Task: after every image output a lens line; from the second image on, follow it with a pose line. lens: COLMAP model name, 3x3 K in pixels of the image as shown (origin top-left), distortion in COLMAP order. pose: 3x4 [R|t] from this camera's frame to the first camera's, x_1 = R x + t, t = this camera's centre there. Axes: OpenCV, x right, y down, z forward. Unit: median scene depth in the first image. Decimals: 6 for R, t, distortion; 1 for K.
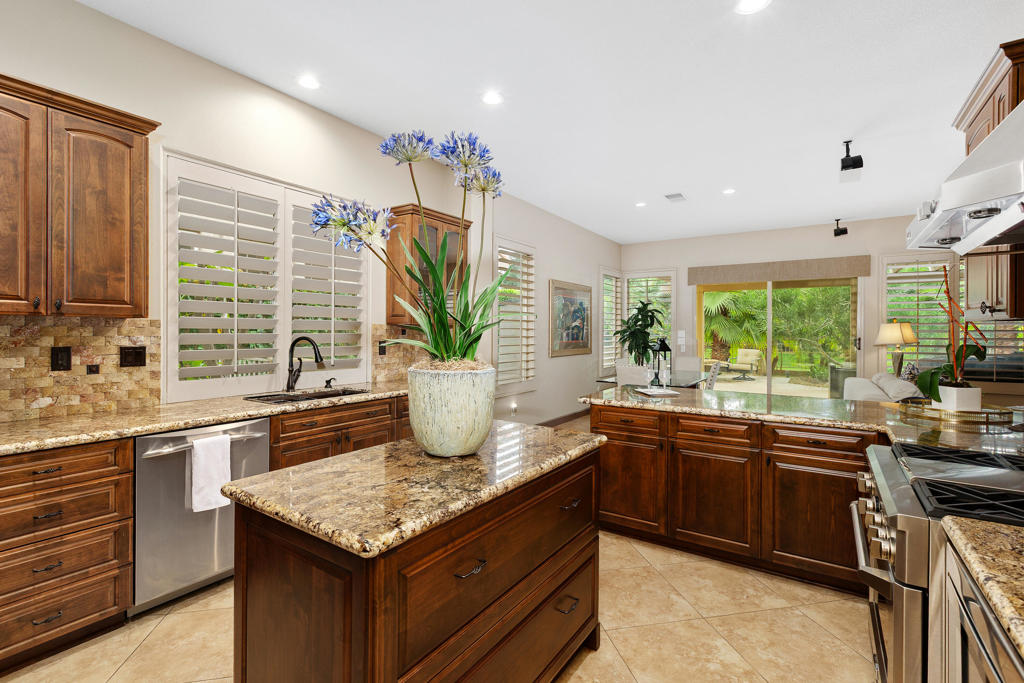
lens RADIAL K [[467.7, 0, 514.1], [0, 467.7, 329.8], [0, 0, 1]] dist [0.000883, 0.000356]
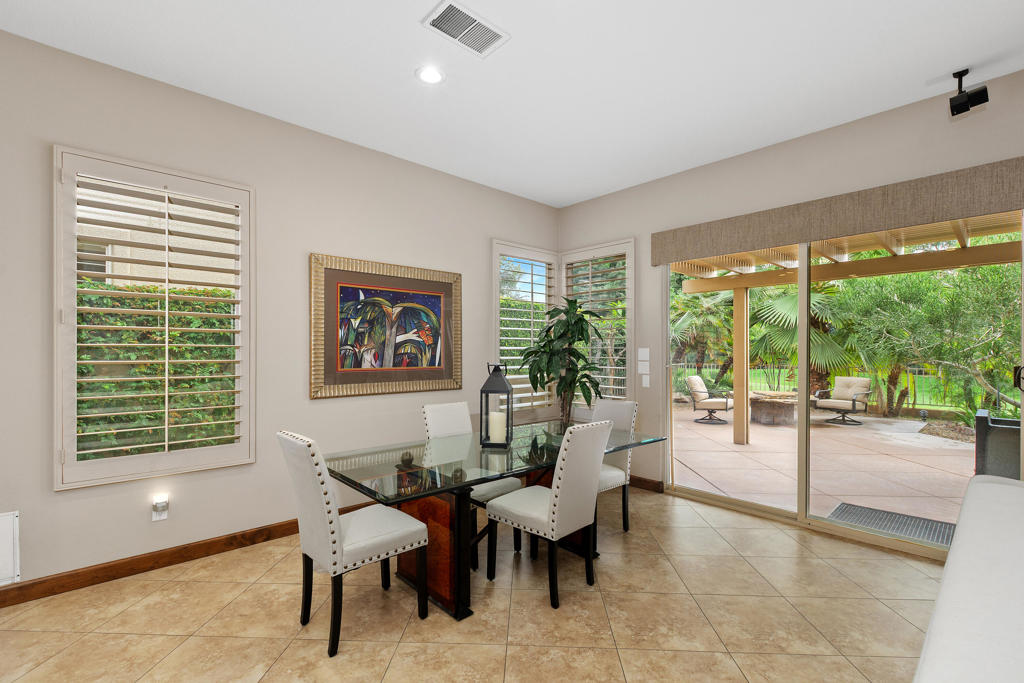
lens RADIAL K [[462.9, 0, 511.6], [0, 462.9, 345.6], [0, 0, 1]] dist [0.002402, 0.000764]
pose [[0.969752, -0.006159, -0.244014, 0.705918], [0.003922, 0.999946, -0.009653, 0.005114], [0.244060, 0.008404, 0.969724, 0.886386]]
